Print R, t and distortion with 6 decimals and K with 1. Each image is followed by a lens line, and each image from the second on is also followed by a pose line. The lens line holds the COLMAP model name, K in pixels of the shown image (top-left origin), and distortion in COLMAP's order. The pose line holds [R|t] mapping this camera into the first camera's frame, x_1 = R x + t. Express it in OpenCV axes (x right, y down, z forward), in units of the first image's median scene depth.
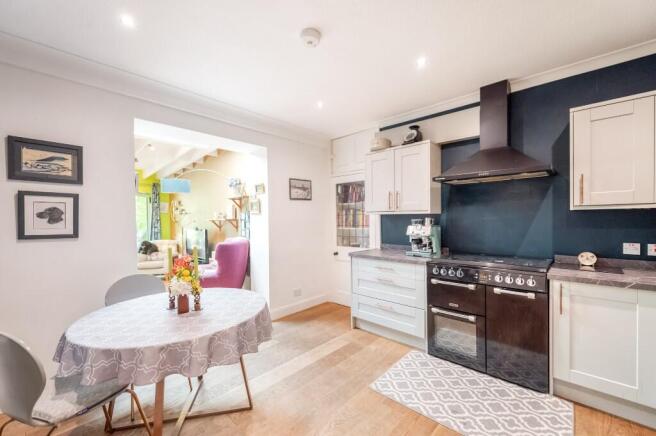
lens RADIAL K [[266.3, 0, 328.0], [0, 266.3, 218.0], [0, 0, 1]] dist [0.000183, -0.000159]
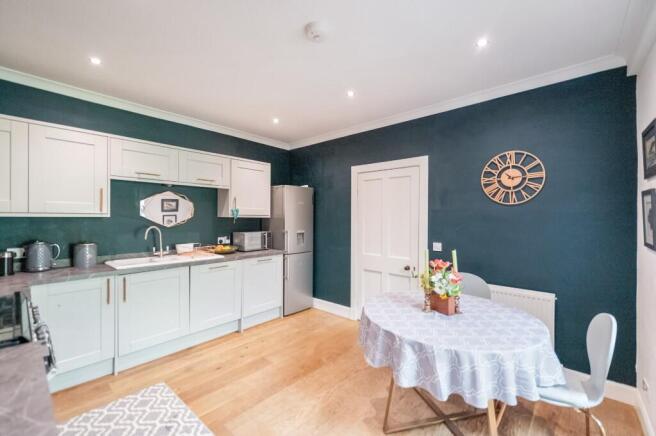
lens RADIAL K [[266.3, 0, 328.0], [0, 266.3, 218.0], [0, 0, 1]] dist [0.000183, -0.000159]
pose [[-0.999499, 0.007703, -0.030686, -0.038641], [0.007631, 0.999968, 0.002477, -0.013273], [0.030704, 0.002242, -0.999526, 1.035928]]
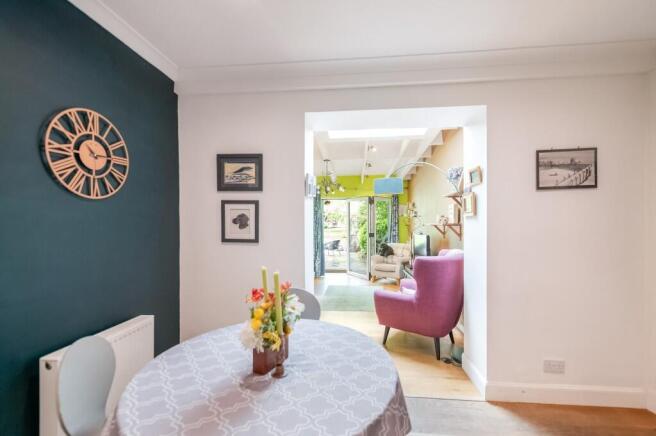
lens RADIAL K [[270.1, 0, 335.7], [0, 270.1, 224.3], [0, 0, 1]] dist [0.001558, 0.000083]
pose [[0.610659, 0.015278, -0.791746, 0.044816], [-0.000539, 0.999822, 0.018877, -0.010999], [0.791894, -0.011100, 0.610558, 0.367384]]
